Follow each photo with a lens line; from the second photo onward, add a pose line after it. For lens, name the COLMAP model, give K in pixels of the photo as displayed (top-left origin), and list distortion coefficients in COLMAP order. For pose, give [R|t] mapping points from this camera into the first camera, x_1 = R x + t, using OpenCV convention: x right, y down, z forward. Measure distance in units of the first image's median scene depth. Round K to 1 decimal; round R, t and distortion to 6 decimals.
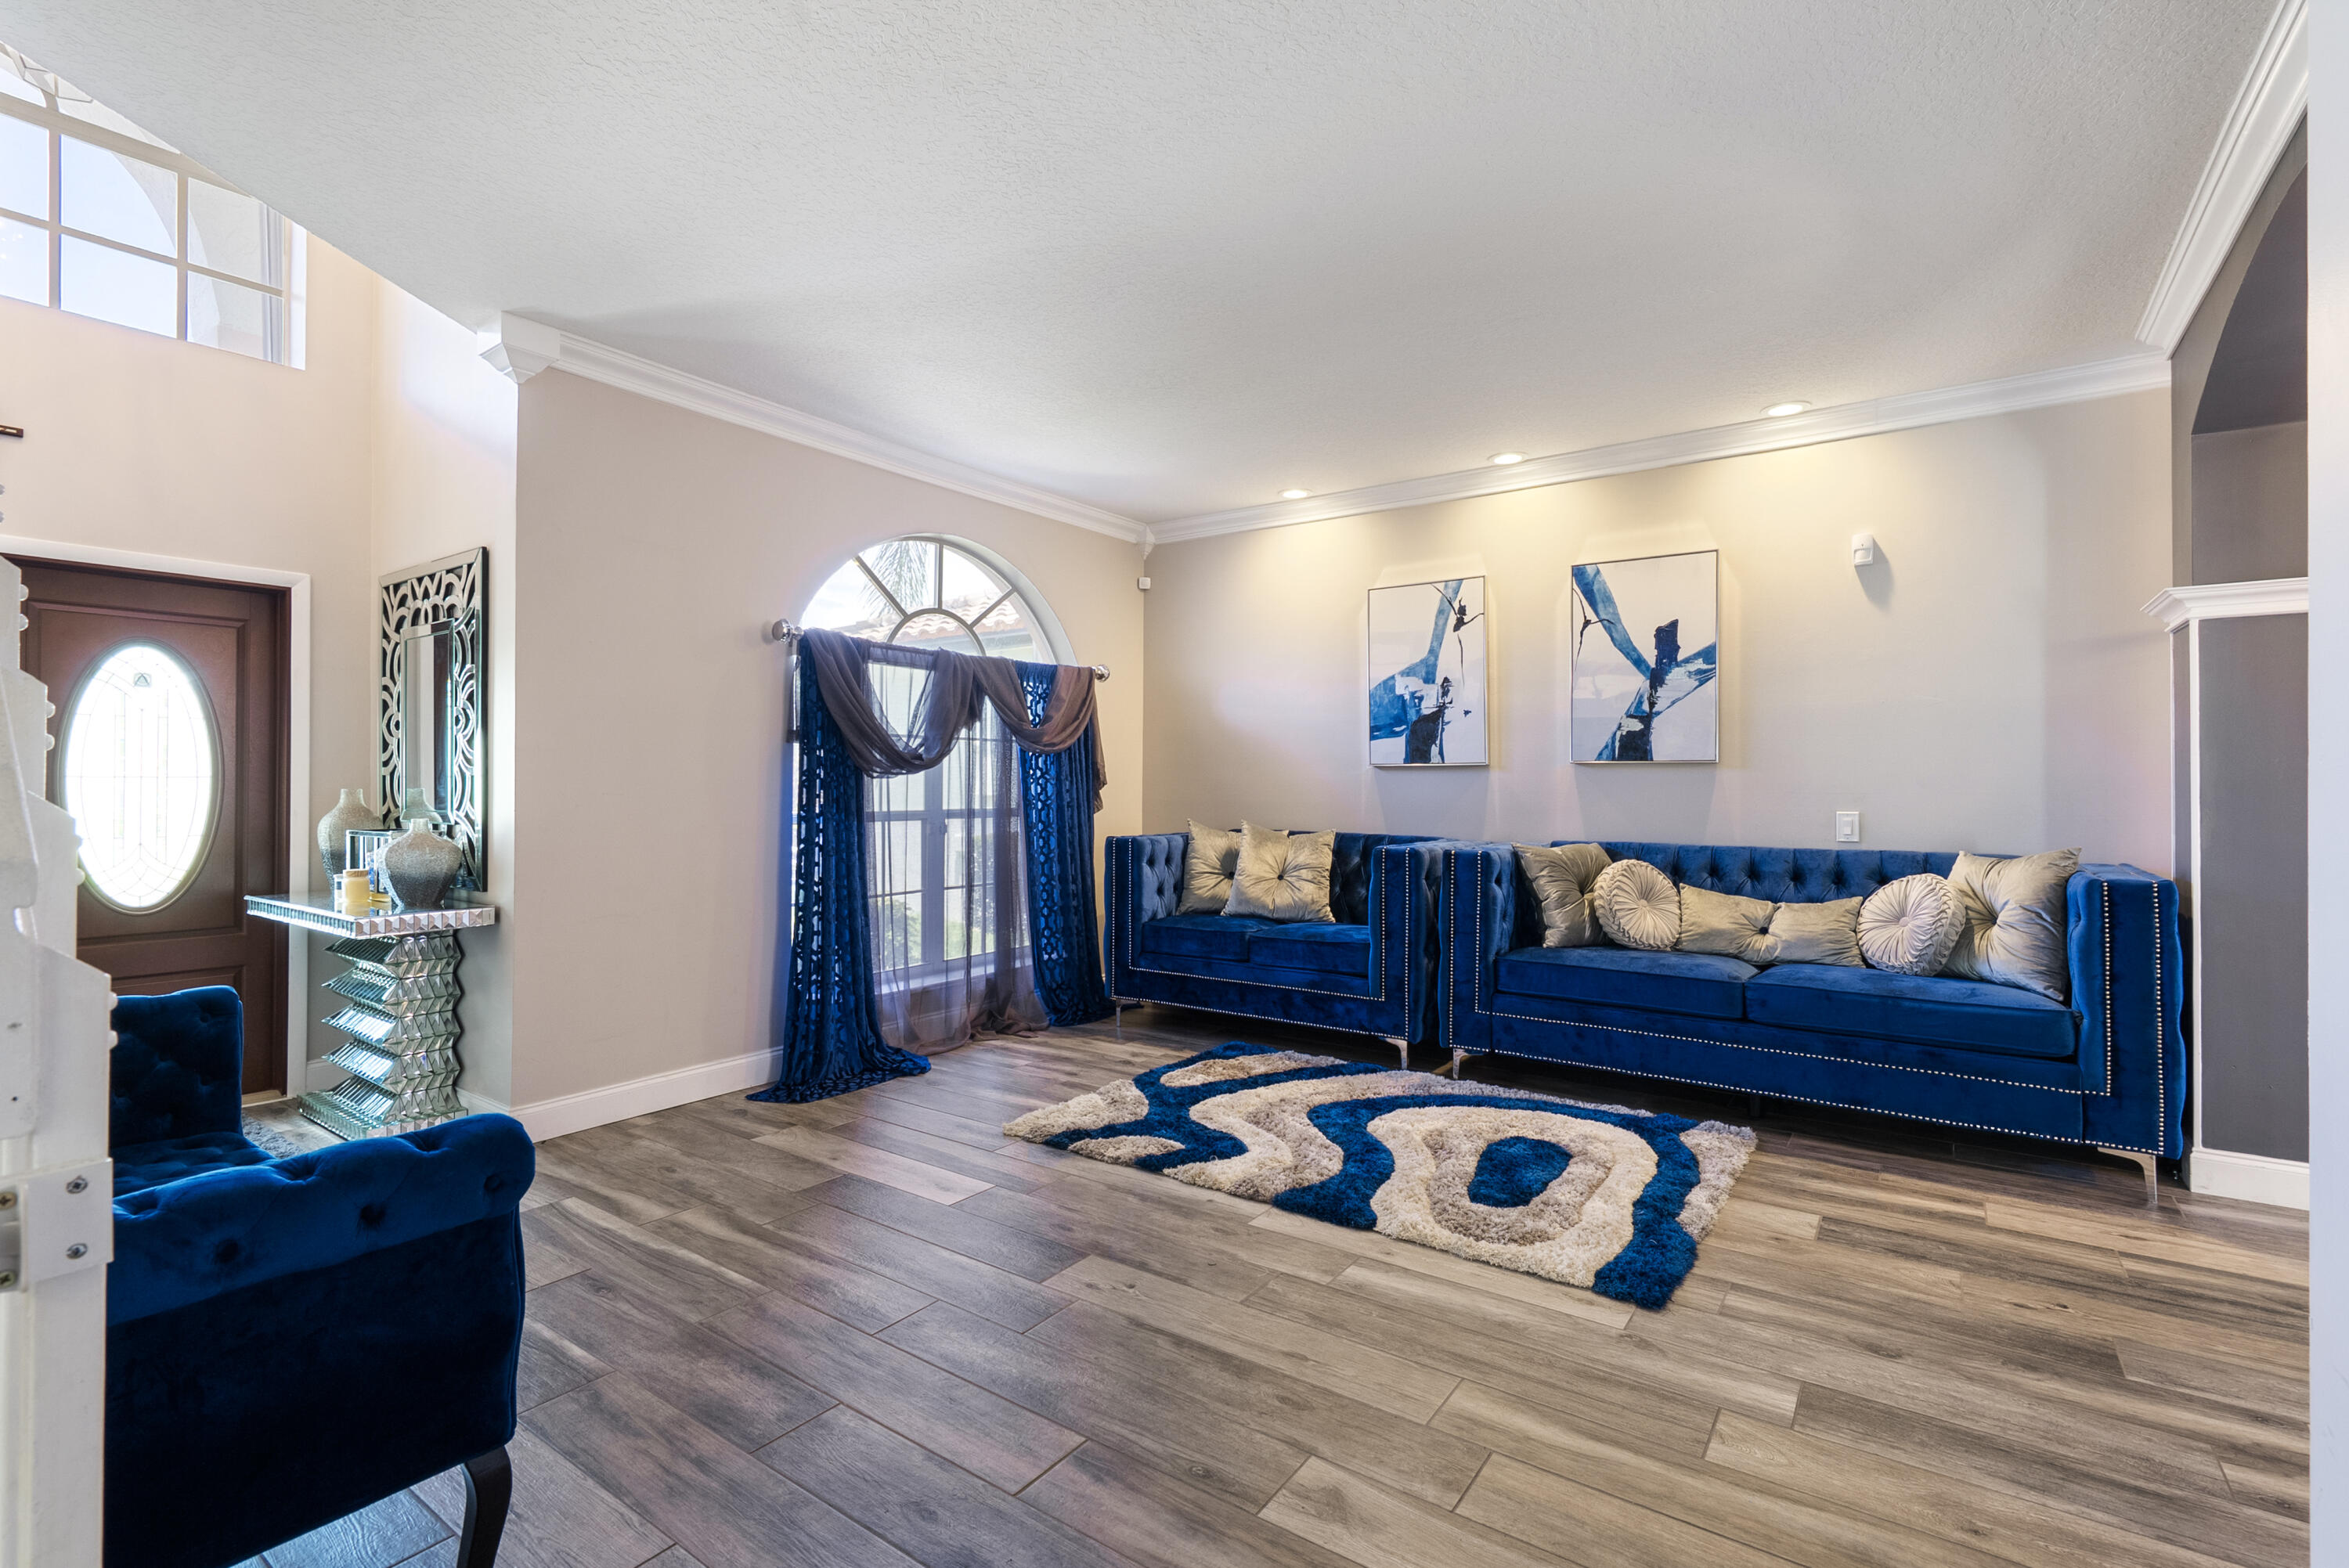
lens RADIAL K [[1067.2, 0, 1175.5], [0, 1067.2, 772.5], [0, 0, 1]] dist [-0.007129, 0.002829]
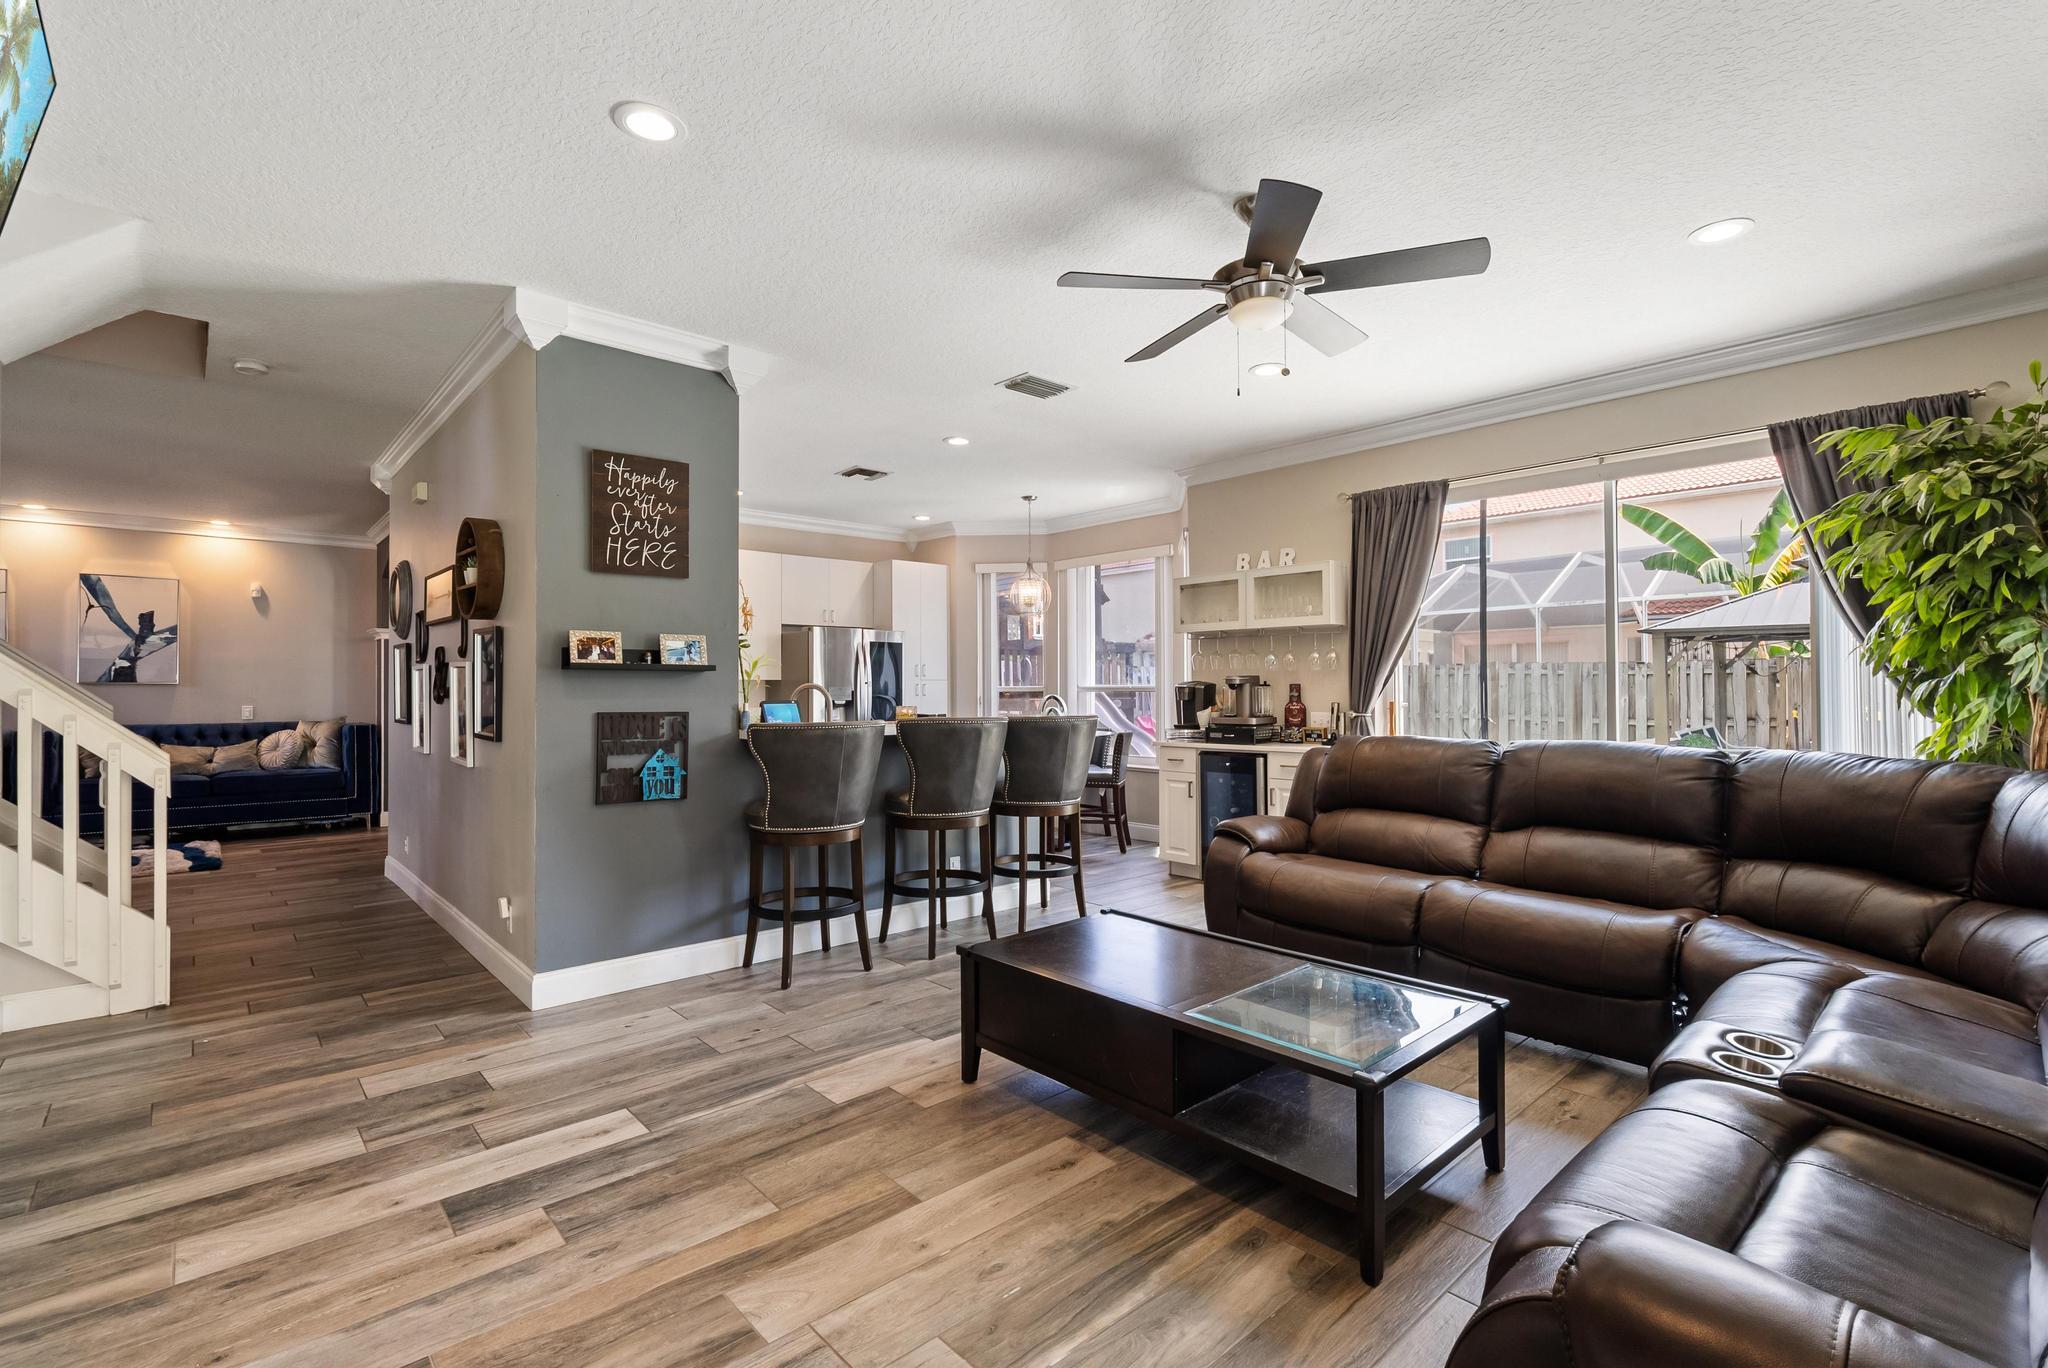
lens RADIAL K [[930.6, 0, 1033.2], [0, 930.6, 676.5], [0, 0, 1]] dist [-0.007129, 0.002829]
pose [[0.212224, 0.009759, 0.977172, -0.964845], [-0.004842, 0.999948, -0.008935, -0.016249], [-0.977209, -0.002835, 0.212261, -1.075242]]
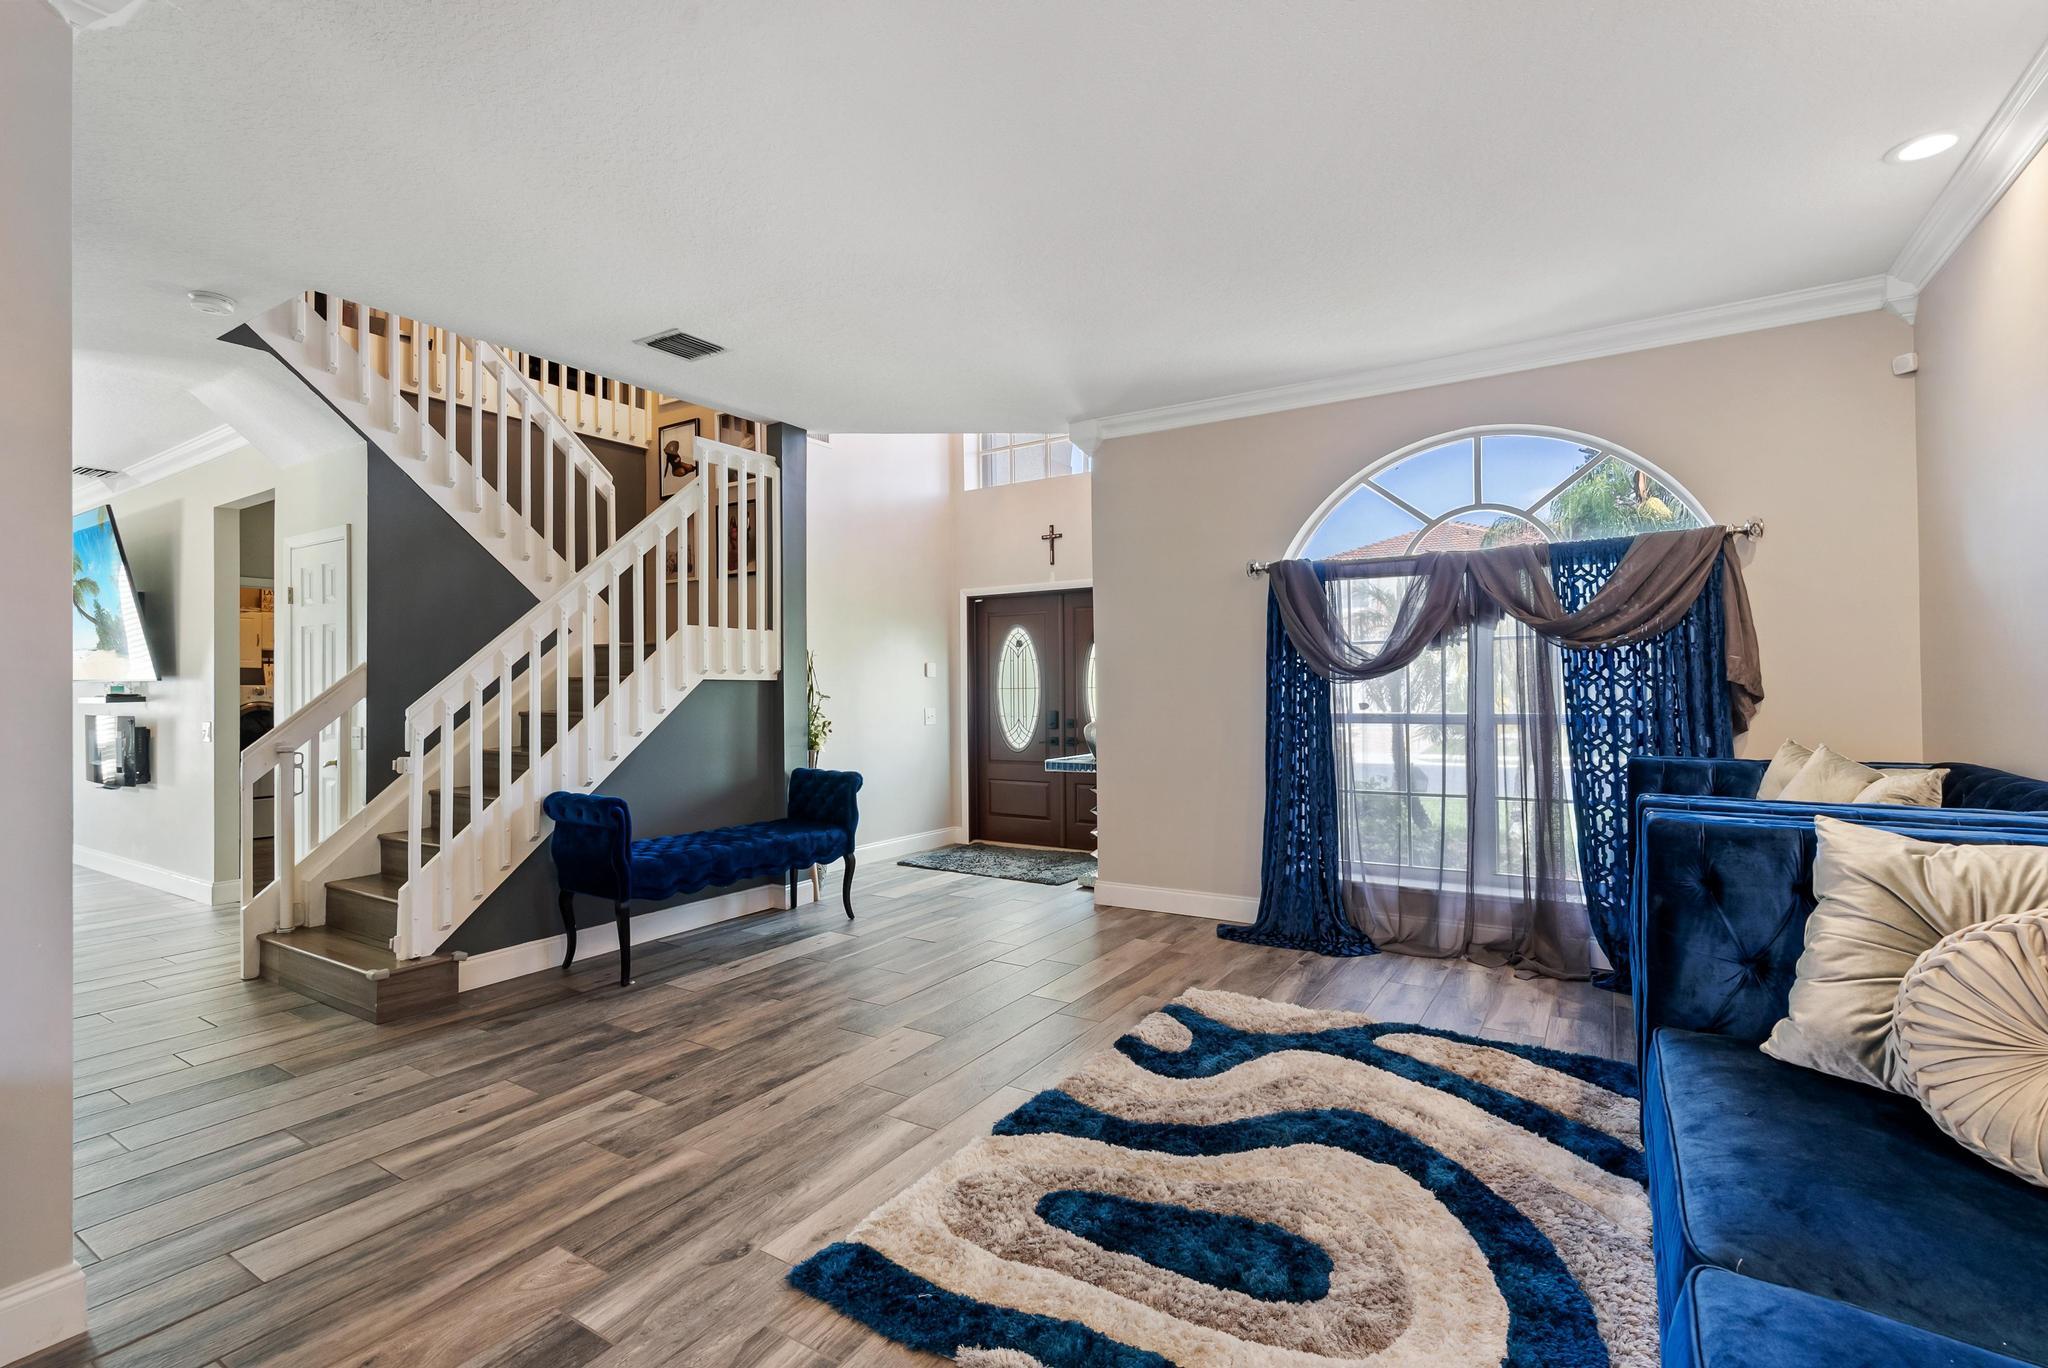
lens RADIAL K [[930.6, 0, 1024.3], [0, 930.6, 681.1], [0, 0, 1]] dist [-0.007129, 0.002829]
pose [[0.051836, -0.009820, -0.998607, 0.738776], [0.020633, 0.999749, -0.008760, 0.004645], [0.998442, -0.020151, 0.052025, 0.688698]]
